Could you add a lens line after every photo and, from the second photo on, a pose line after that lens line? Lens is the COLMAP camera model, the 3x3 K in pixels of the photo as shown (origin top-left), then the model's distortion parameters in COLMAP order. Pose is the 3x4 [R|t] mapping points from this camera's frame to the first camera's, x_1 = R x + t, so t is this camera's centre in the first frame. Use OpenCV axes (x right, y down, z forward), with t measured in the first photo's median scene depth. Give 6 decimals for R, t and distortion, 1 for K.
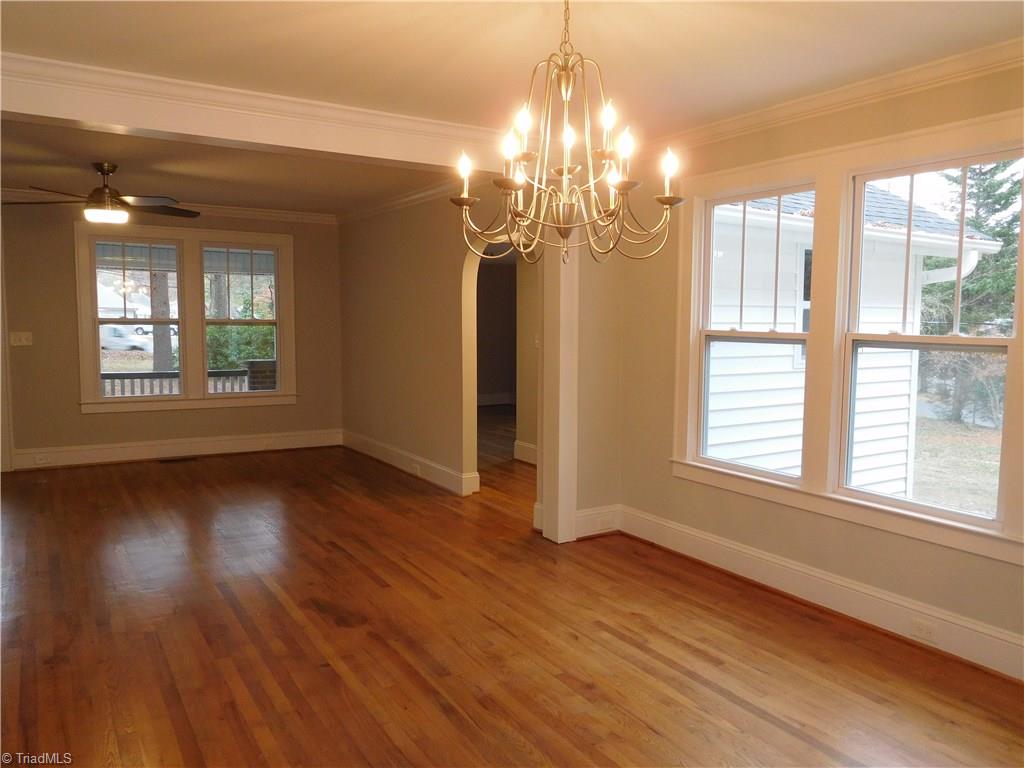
lens RADIAL K [[766.0, 0, 512.5], [0, 766.0, 387.4], [0, 0, 1]] dist [-0.020749, 0.009965]
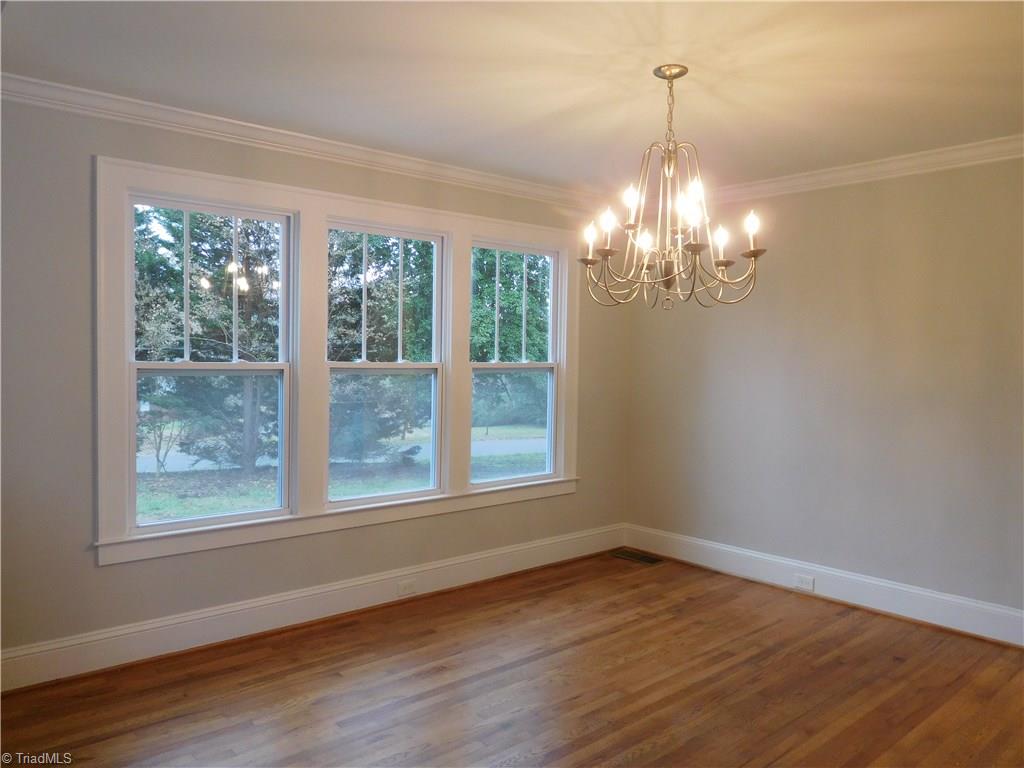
lens RADIAL K [[757.0, 0, 519.2], [0, 757.0, 381.5], [0, 0, 1]] dist [-0.044381, 0.007757]
pose [[-0.174261, -0.051274, 0.983364, -0.637548], [0.071634, 0.995337, 0.064592, -0.087602], [-0.982090, 0.081698, -0.169775, 0.854433]]
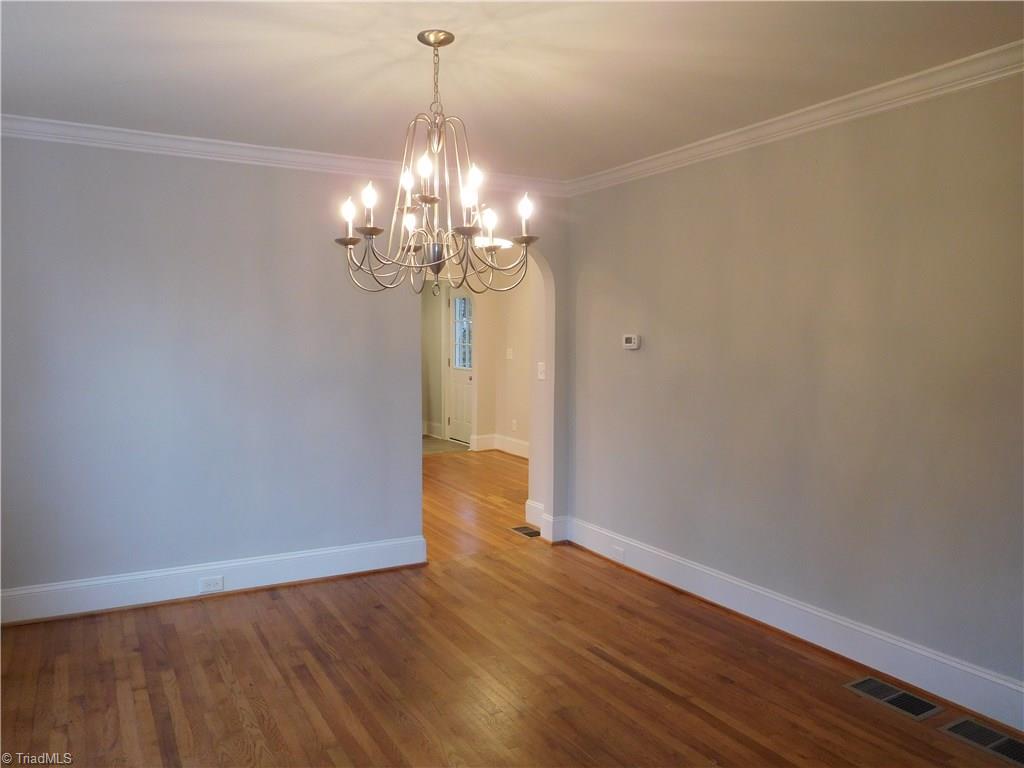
lens RADIAL K [[757.0, 0, 519.2], [0, 757.0, 381.5], [0, 0, 1]] dist [-0.044381, 0.007757]
pose [[-0.973085, 0.032652, 0.228123, -0.209797], [0.076686, 0.979375, 0.186933, -0.140139], [-0.217314, 0.199396, -0.955519, 1.194509]]
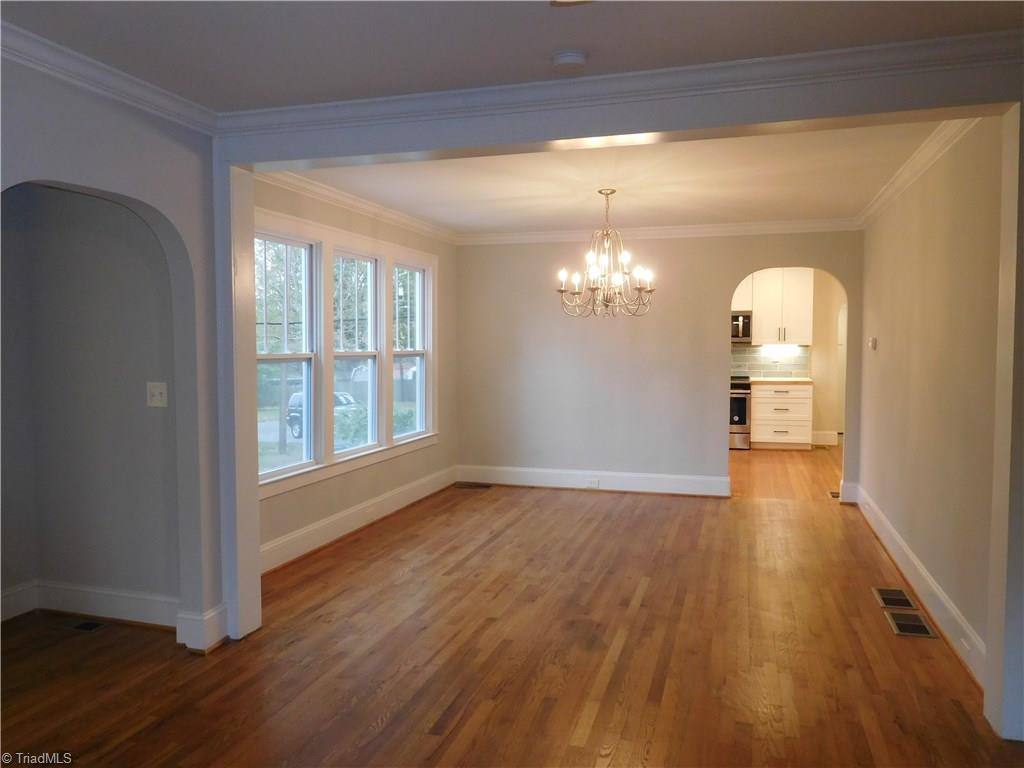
lens RADIAL K [[766.0, 0, 512.5], [0, 766.0, 387.4], [0, 0, 1]] dist [-0.020749, 0.009965]
pose [[-0.665306, -0.053128, 0.744678, -0.861191], [0.059677, 0.990488, 0.123981, -0.156009], [-0.744182, 0.126926, -0.655808, 1.612490]]
